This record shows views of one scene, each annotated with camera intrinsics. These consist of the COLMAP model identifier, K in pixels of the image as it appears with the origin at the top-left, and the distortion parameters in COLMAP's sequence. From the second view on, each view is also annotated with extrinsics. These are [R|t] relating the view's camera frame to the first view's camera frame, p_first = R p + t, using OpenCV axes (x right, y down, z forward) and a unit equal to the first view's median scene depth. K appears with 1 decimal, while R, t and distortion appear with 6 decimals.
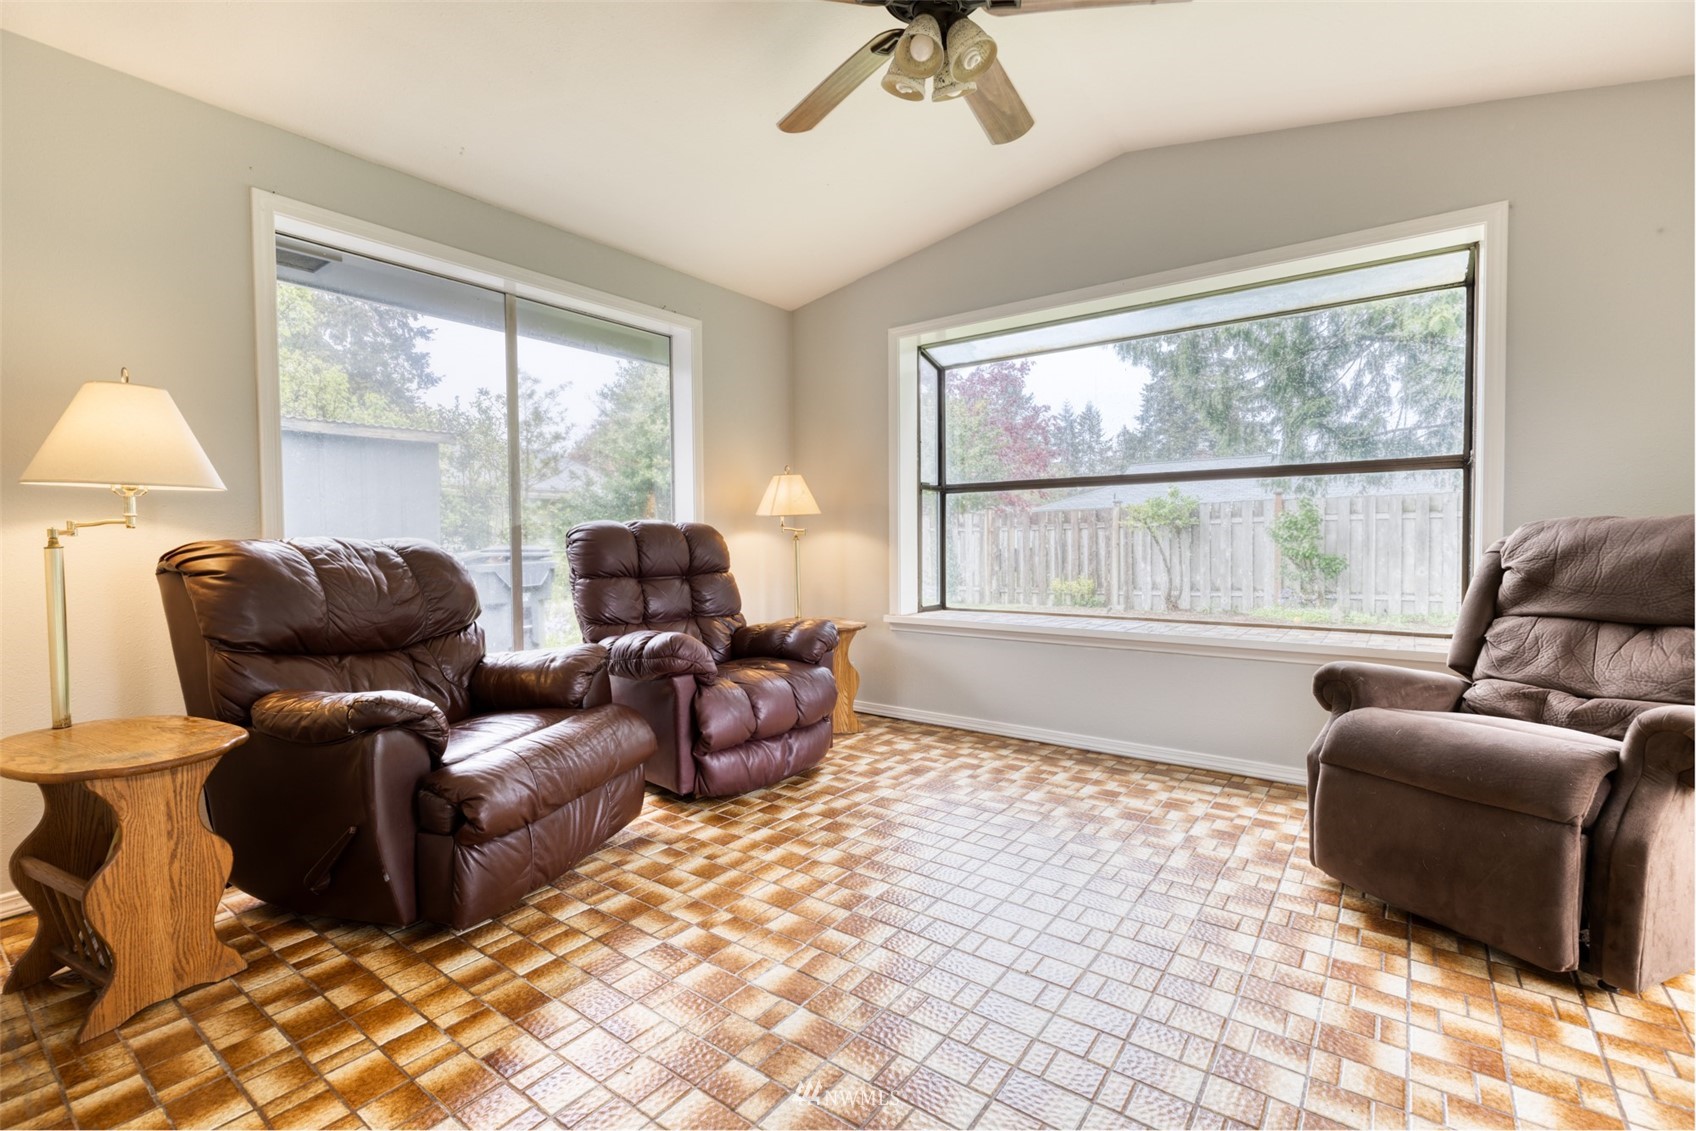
lens RADIAL K [[794.7, 0, 848.0], [0, 794.7, 565.5], [0, 0, 1]] dist [0.004739, 0.000345]
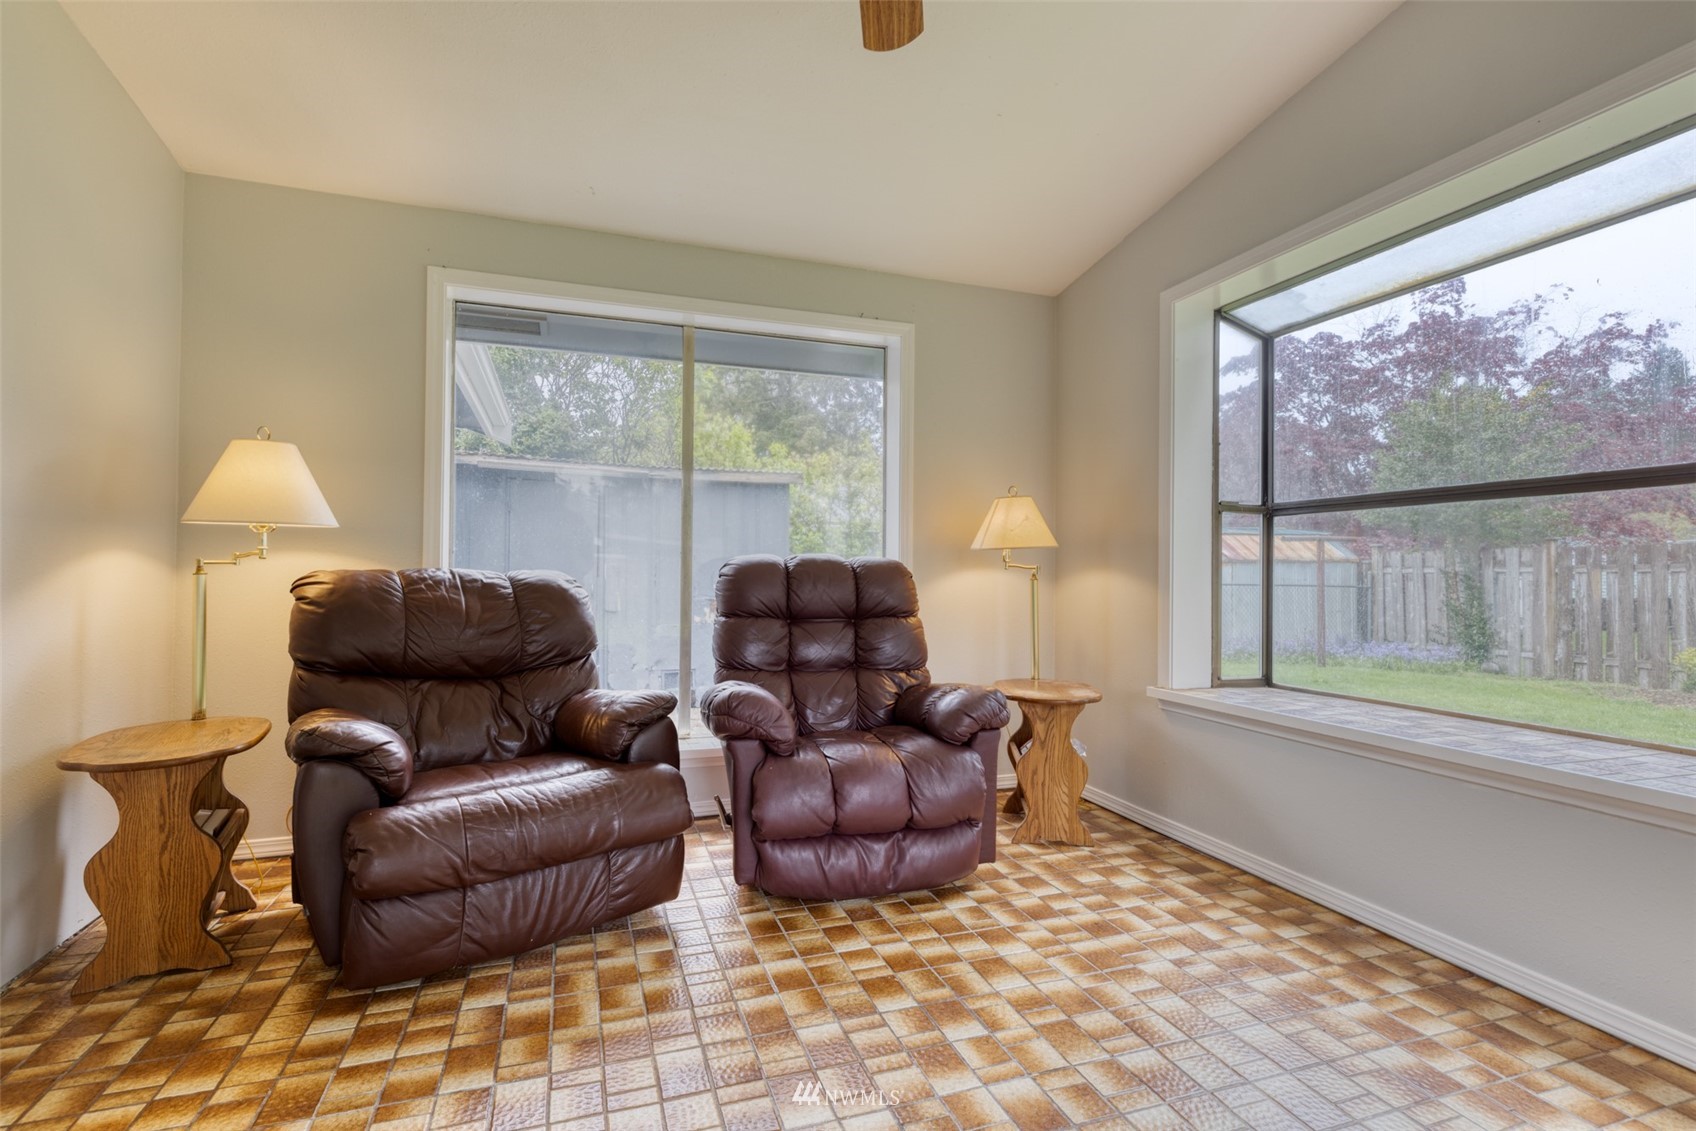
lens RADIAL K [[790.1, 0, 823.5], [0, 790.1, 562.3], [0, 0, 1]] dist [0.002889, -0.000079]
pose [[0.810995, 0.006724, -0.585014, 0.296438], [-0.035556, 0.998652, -0.037813, -0.016279], [0.583971, 0.051467, 0.810141, 0.320809]]
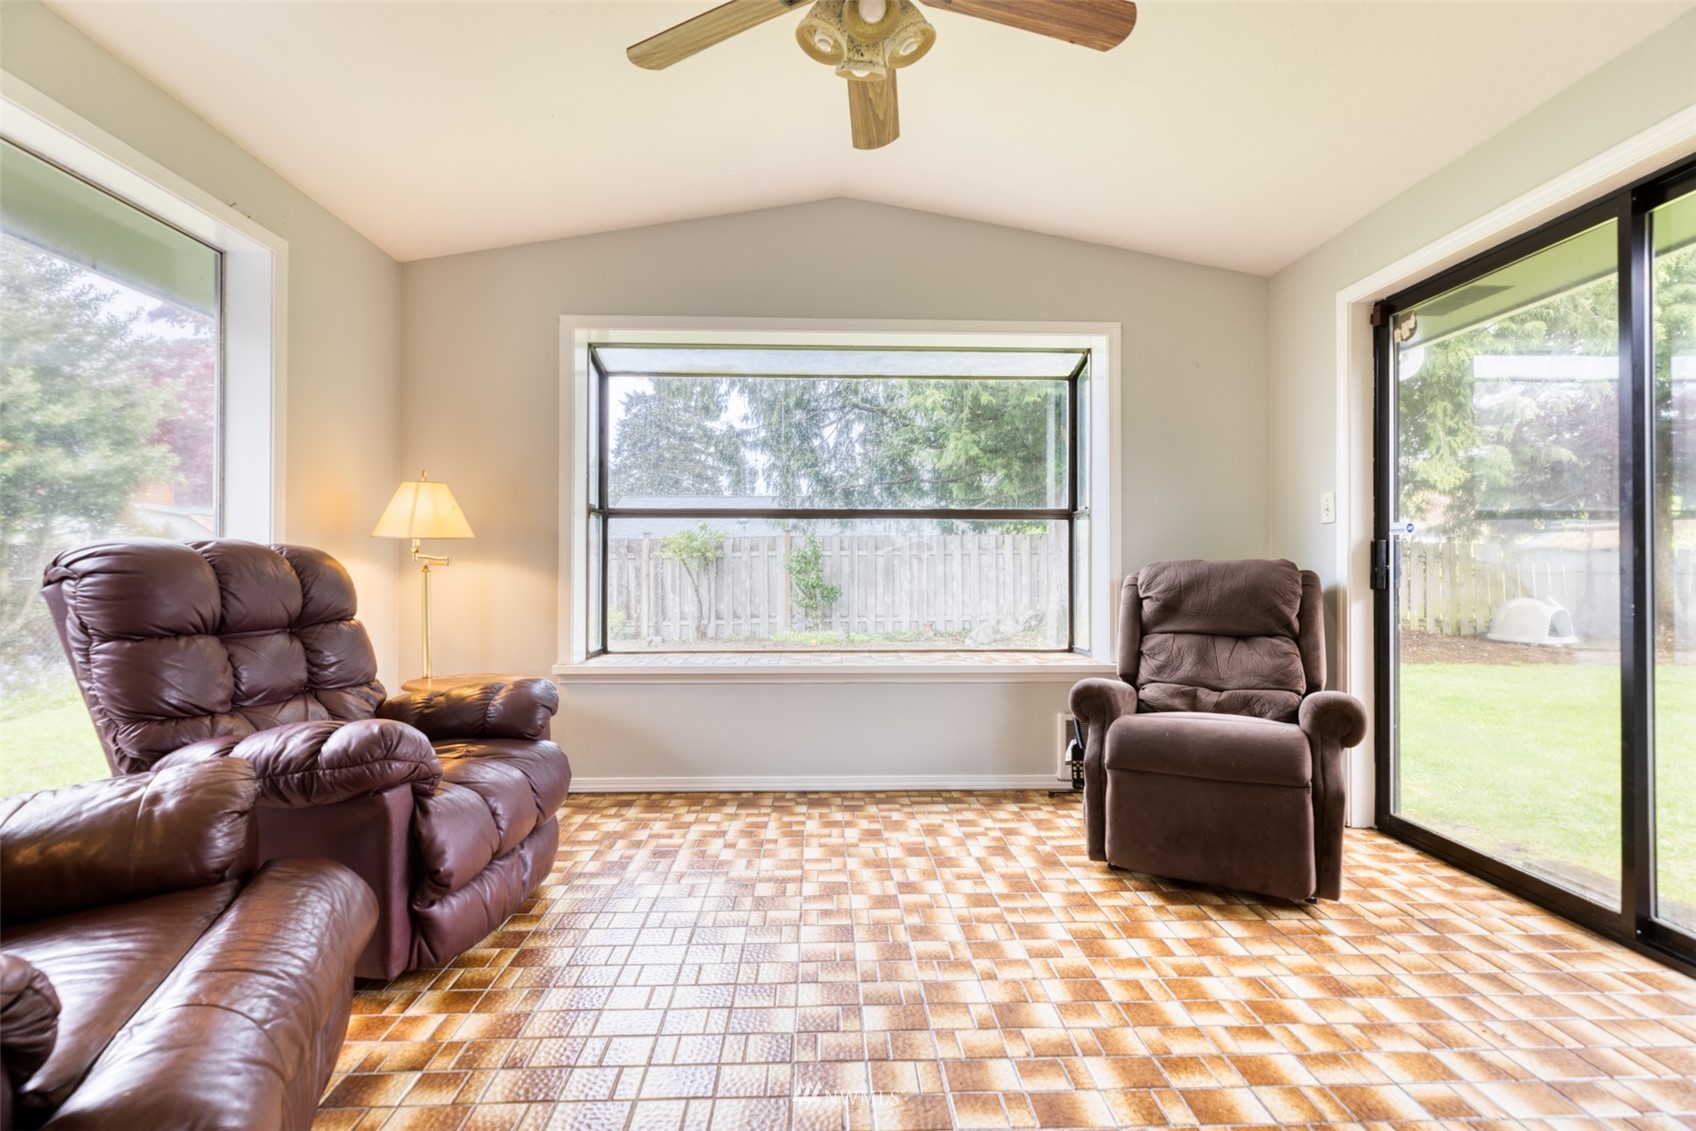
lens RADIAL K [[782.2, 0, 886.8], [0, 782.2, 562.7], [0, 0, 1]] dist [0.006600, -0.000055]
pose [[0.764721, 0.012625, 0.644238, -0.273539], [0.014248, 0.999232, -0.036495, -0.010380], [-0.644204, 0.037088, 0.763954, 0.228800]]
